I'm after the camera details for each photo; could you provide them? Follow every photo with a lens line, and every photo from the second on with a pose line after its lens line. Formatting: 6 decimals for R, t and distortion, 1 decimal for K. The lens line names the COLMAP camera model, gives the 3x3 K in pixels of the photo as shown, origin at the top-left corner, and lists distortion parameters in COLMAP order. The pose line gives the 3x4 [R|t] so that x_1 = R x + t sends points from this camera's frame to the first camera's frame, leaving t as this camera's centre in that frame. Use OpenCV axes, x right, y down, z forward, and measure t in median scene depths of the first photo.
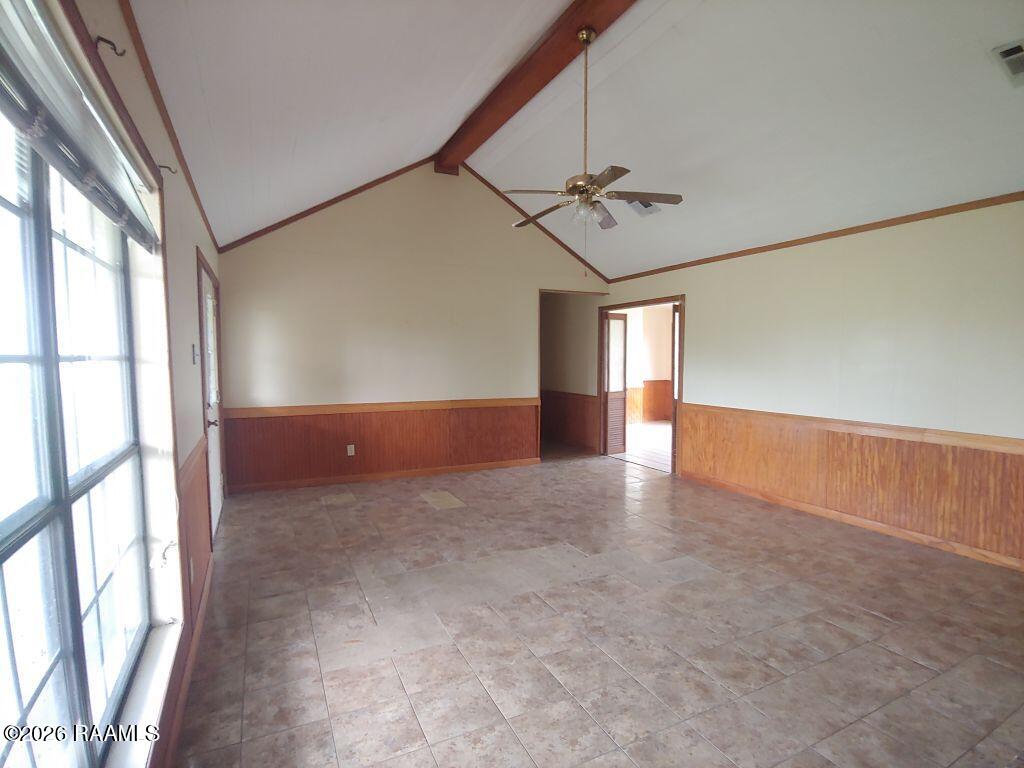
lens RADIAL K [[509.4, 0, 511.6], [0, 509.4, 389.3], [0, 0, 1]] dist [-0.027559, -0.000566]
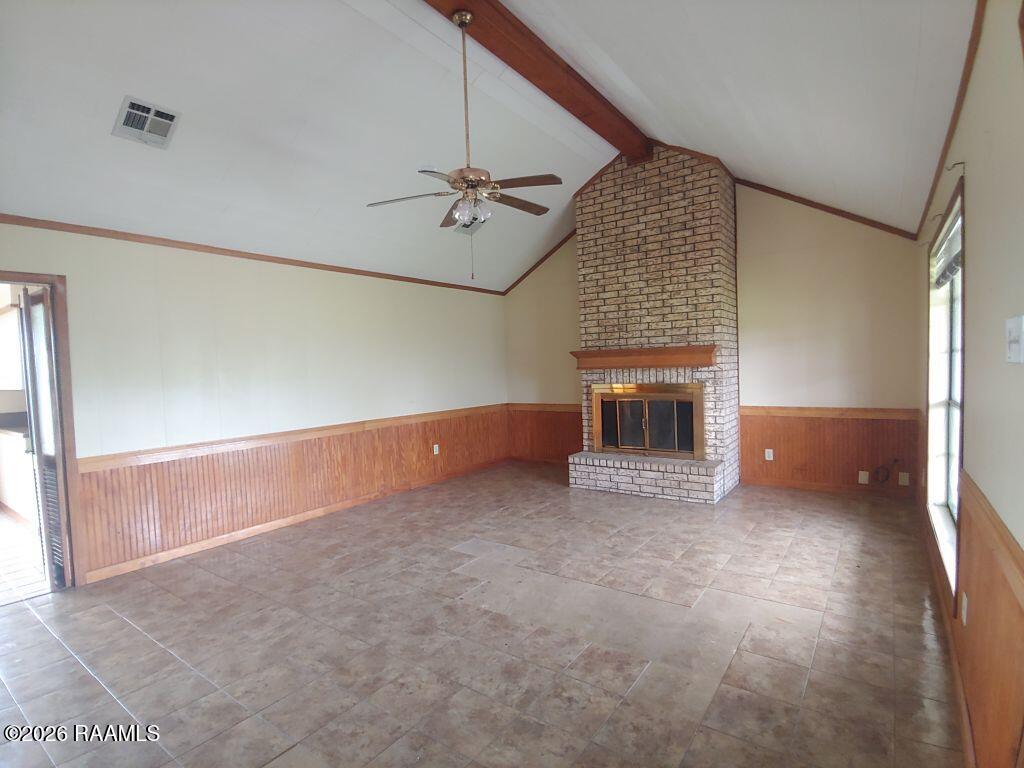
lens RADIAL K [[509.4, 0, 511.0], [0, 509.4, 385.3], [0, 0, 1]] dist [-0.027559, -0.000566]
pose [[-0.458042, -0.017185, 0.888764, -0.759543], [0.096548, 0.992937, 0.068957, -0.094226], [-0.883672, 0.117394, -0.453148, 1.489535]]
